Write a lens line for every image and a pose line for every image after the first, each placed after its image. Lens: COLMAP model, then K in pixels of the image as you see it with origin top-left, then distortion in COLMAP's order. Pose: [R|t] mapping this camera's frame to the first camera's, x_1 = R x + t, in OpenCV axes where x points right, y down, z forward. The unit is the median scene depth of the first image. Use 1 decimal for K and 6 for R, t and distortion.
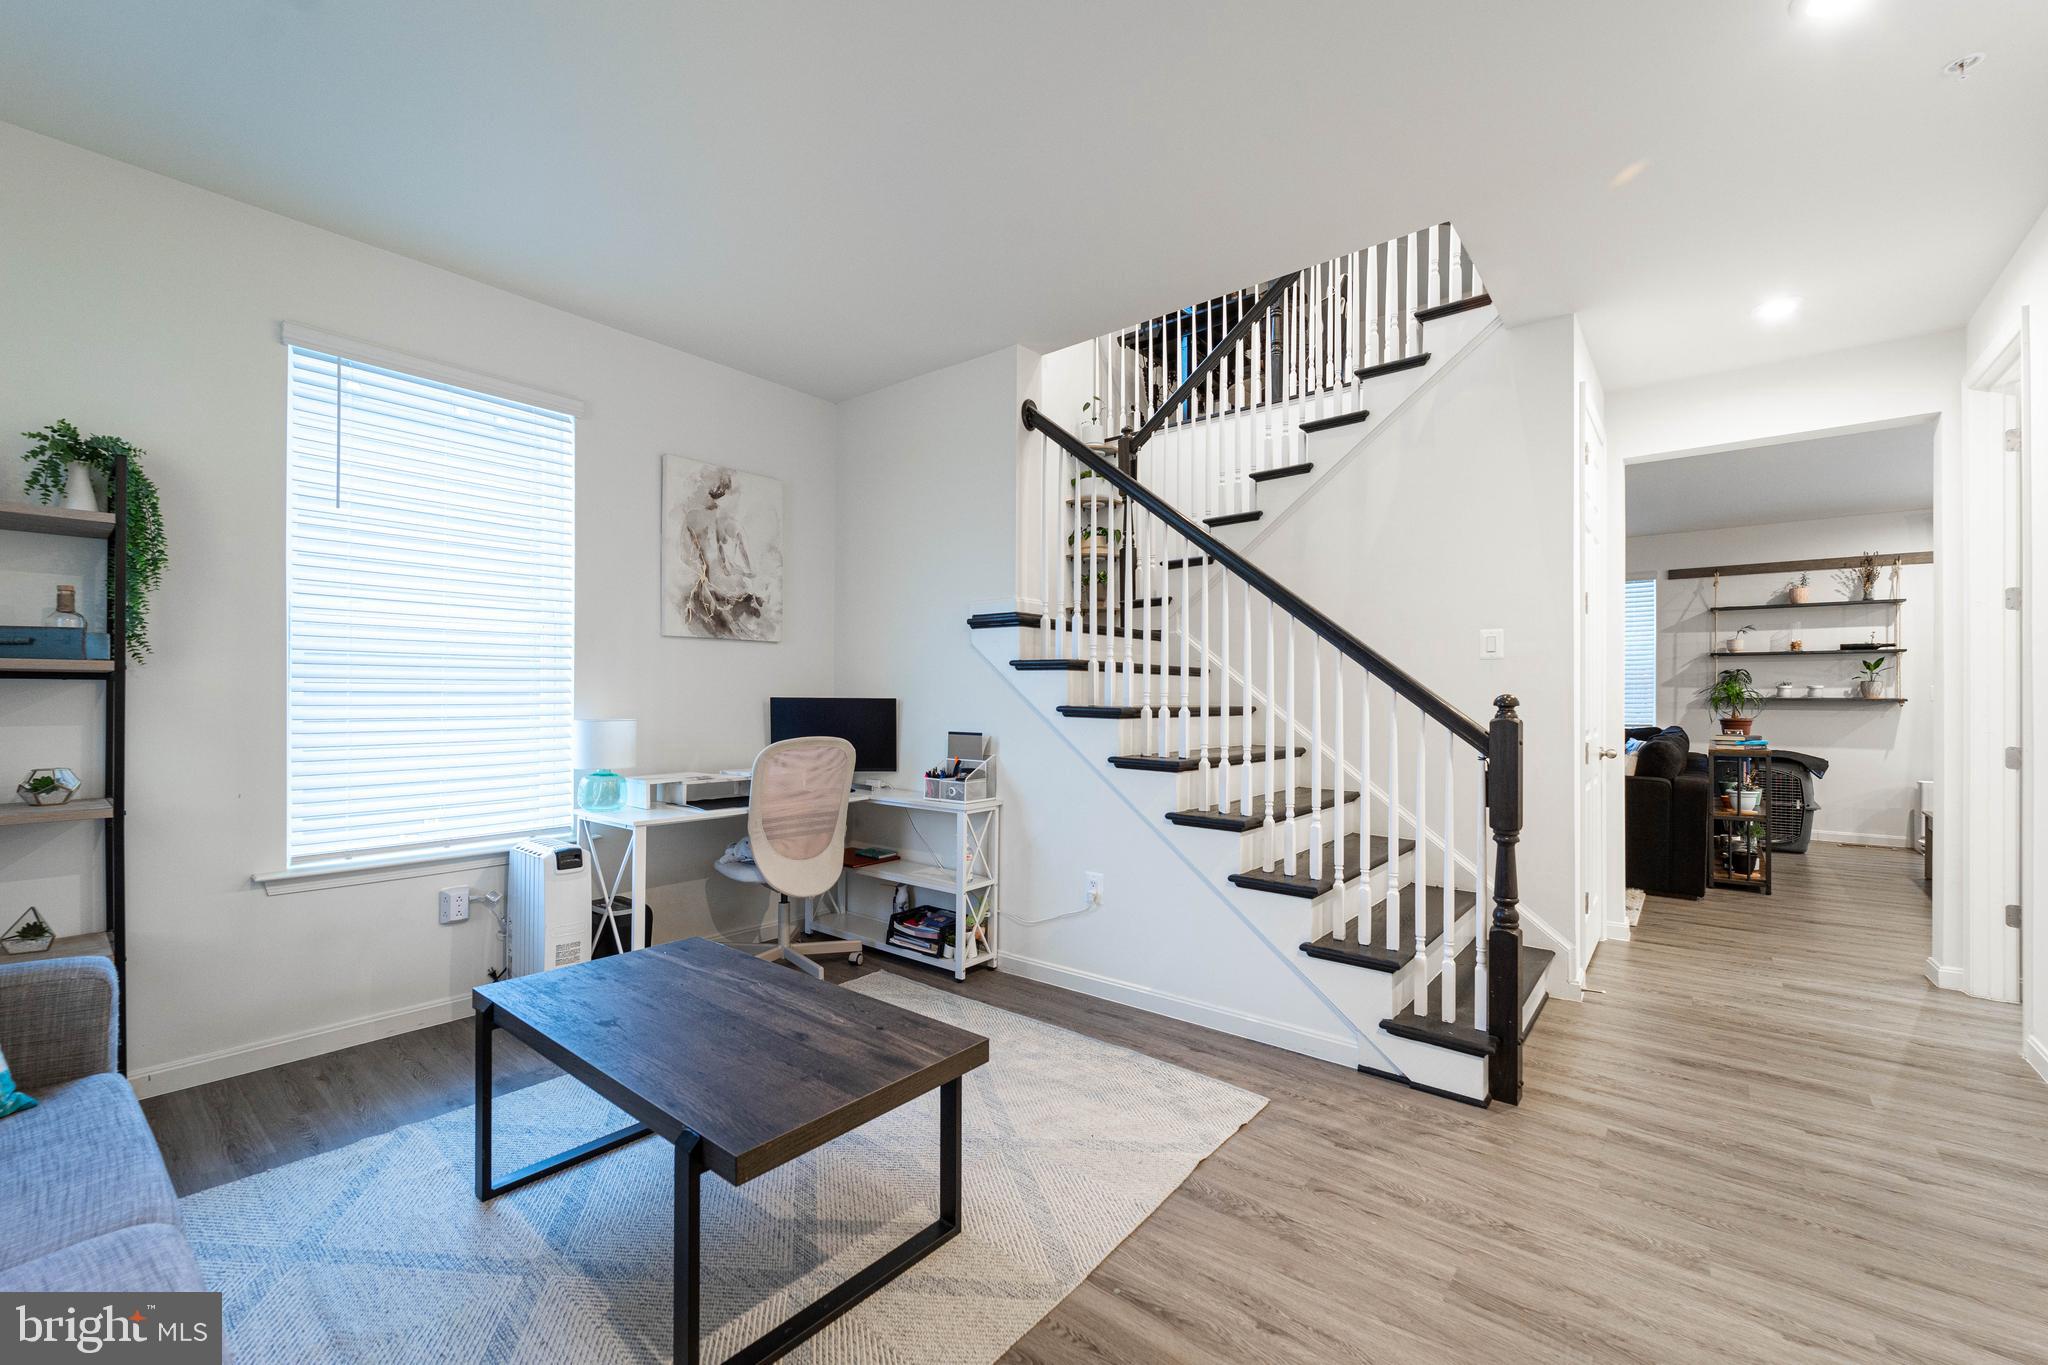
lens RADIAL K [[830.6, 0, 1019.9], [0, 830.6, 696.5], [0, 0, 1]] dist [0.002211, 0.000037]
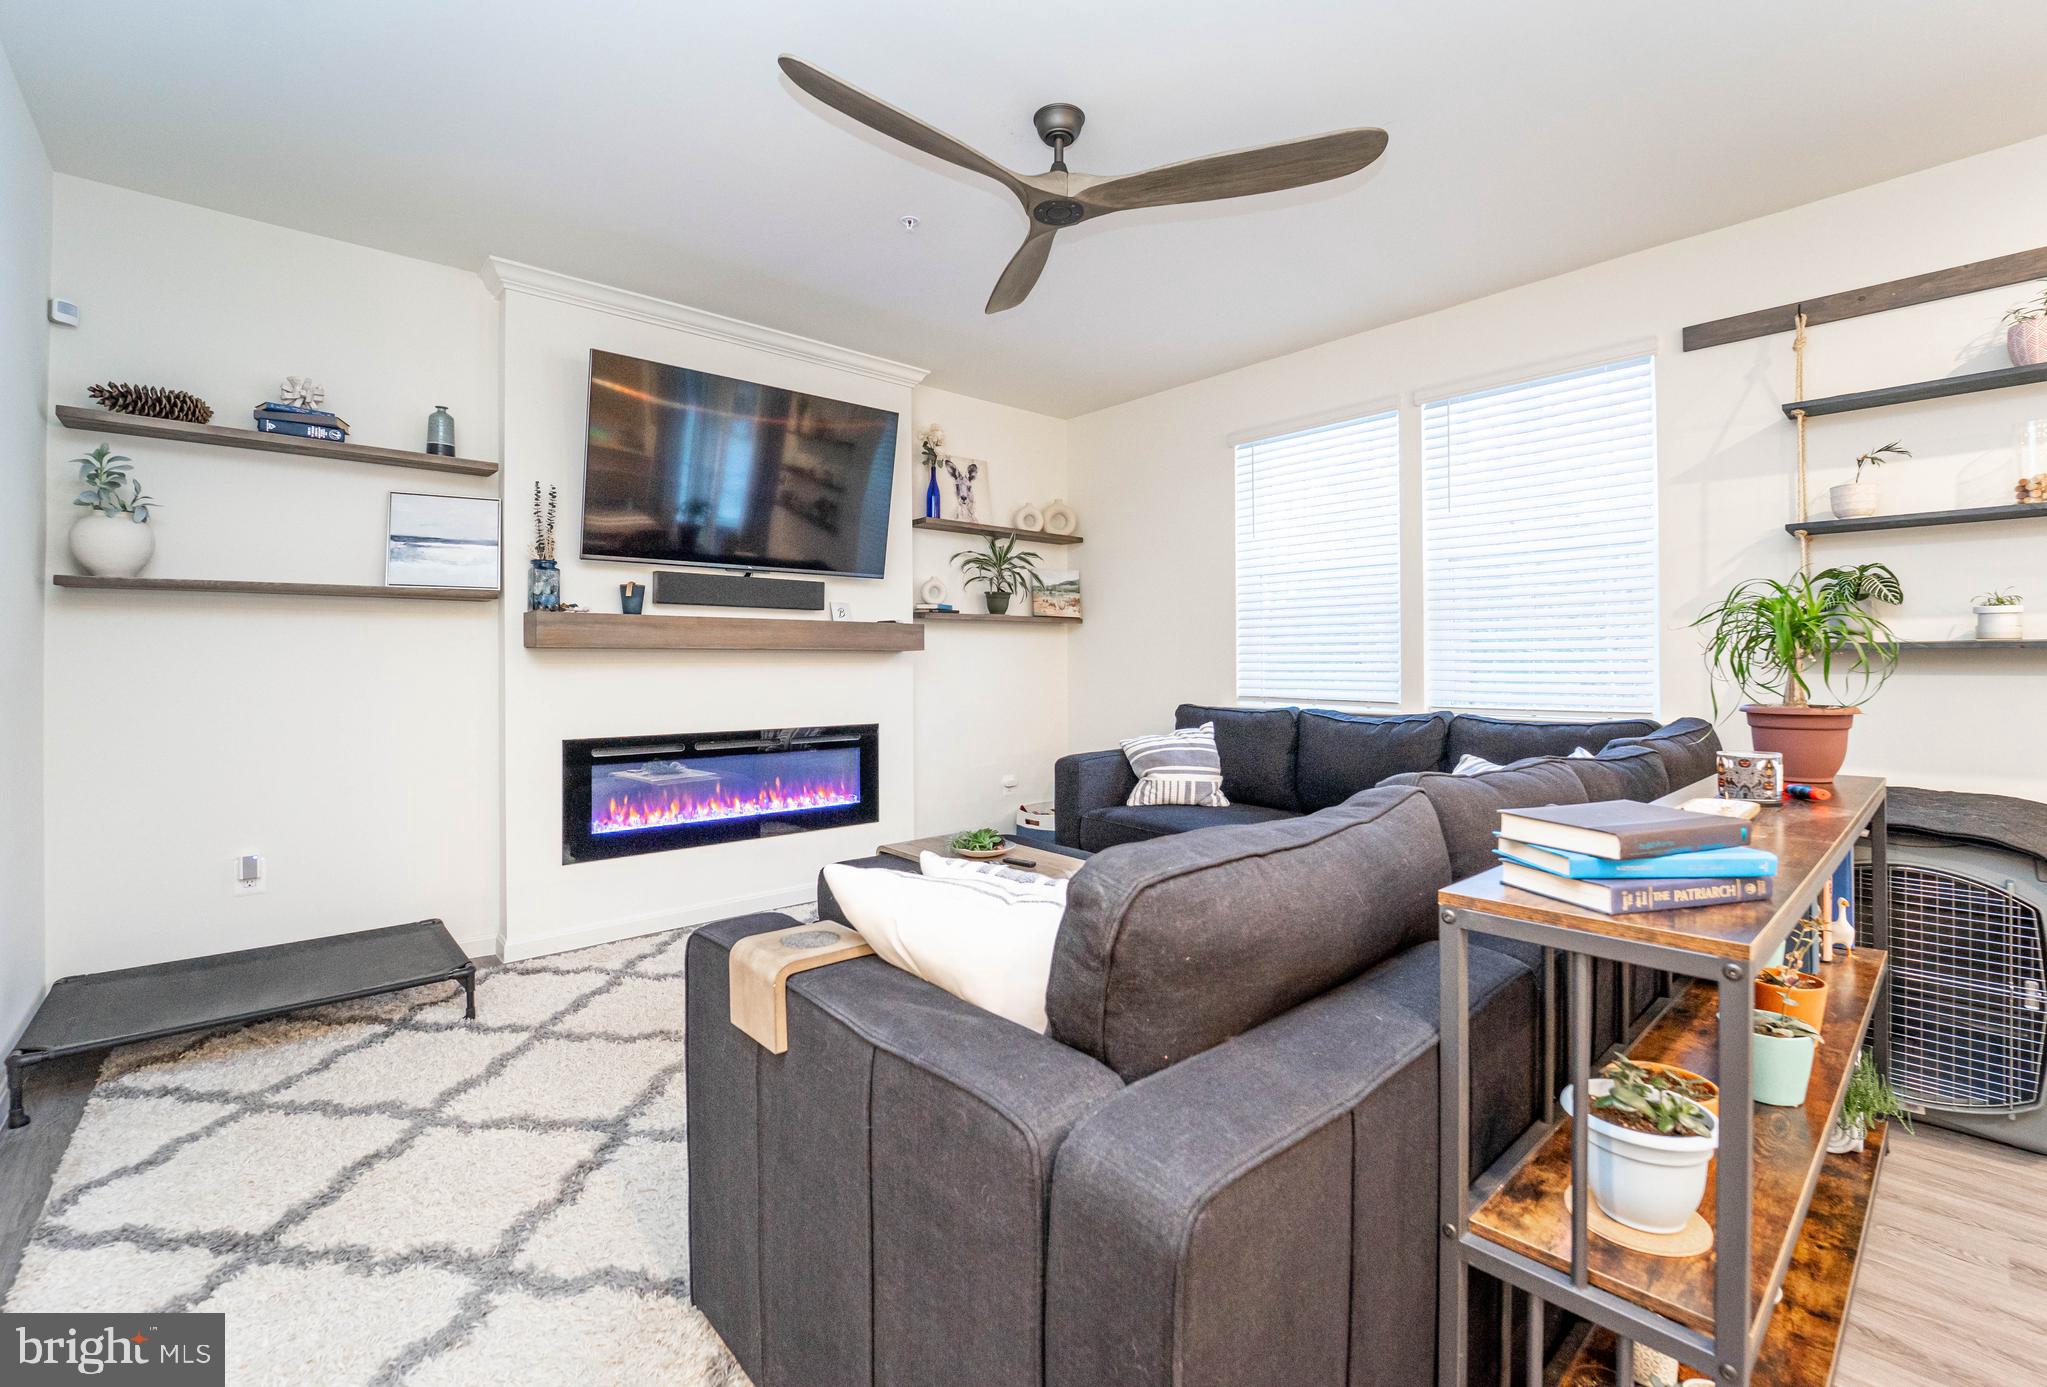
lens RADIAL K [[871.1, 0, 1006.5], [0, 871.1, 656.8], [0, 0, 1]] dist [-0.022298, 0.000007]
pose [[0.986769, -0.009402, -0.161858, 0.609323], [0.008245, 0.999935, -0.007819, 0.008265], [0.161922, 0.006381, 0.986783, 0.629349]]
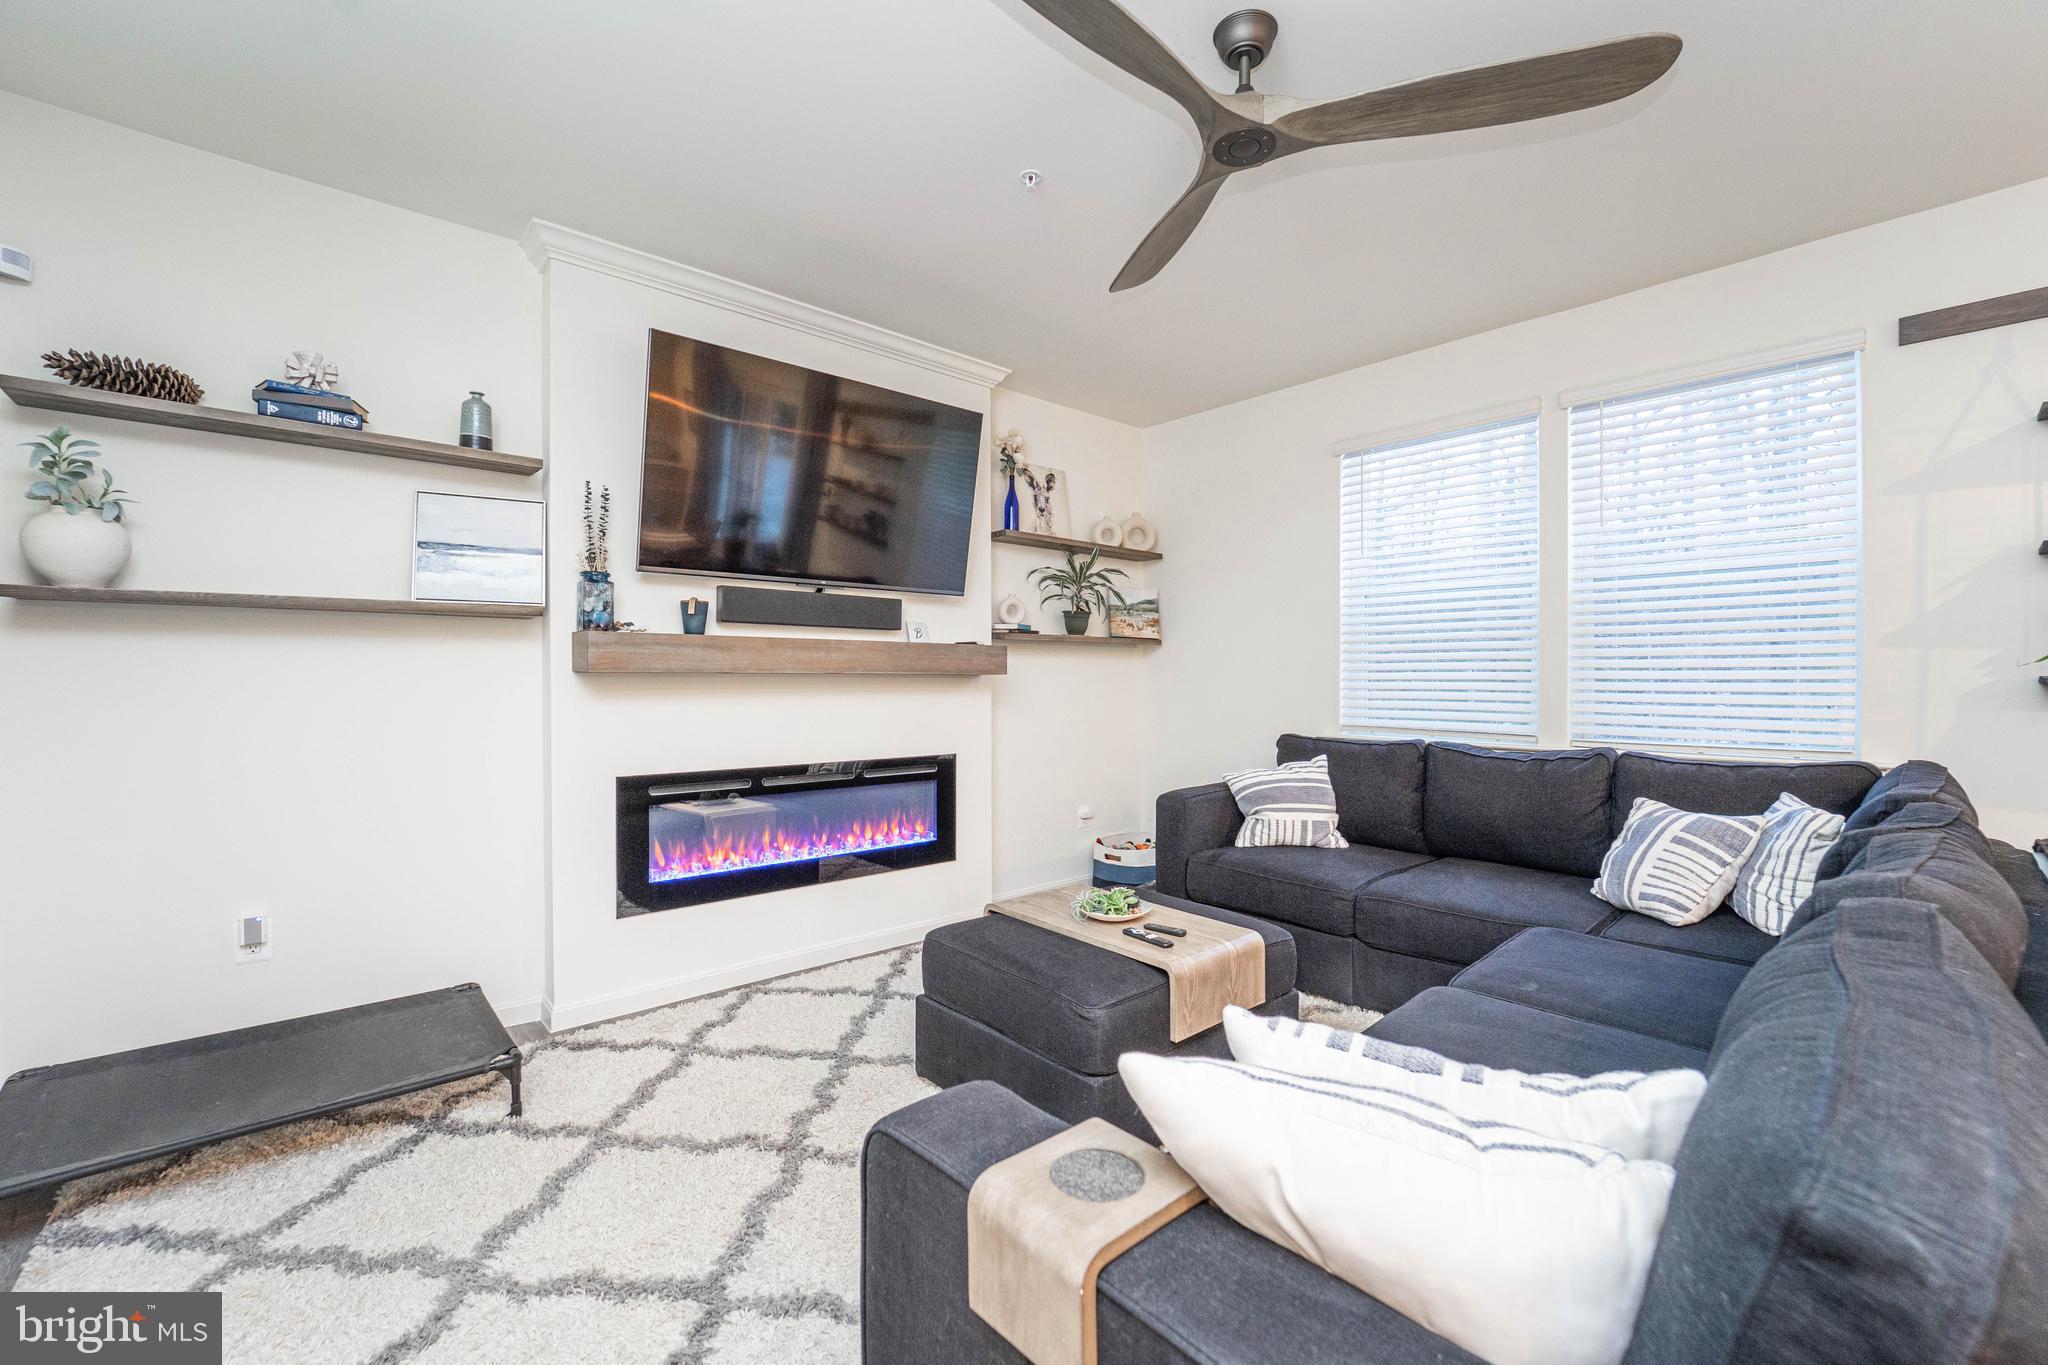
lens RADIAL K [[834.9, 0, 1027.4], [0, 834.9, 683.8], [0, 0, 1]] dist [-0.028873, 0.004048]
pose [[0.988799, -0.002421, -0.149233, 0.539809], [0.003287, 0.999979, 0.005559, 0.000703], [0.149216, -0.005988, 0.988786, 0.701558]]
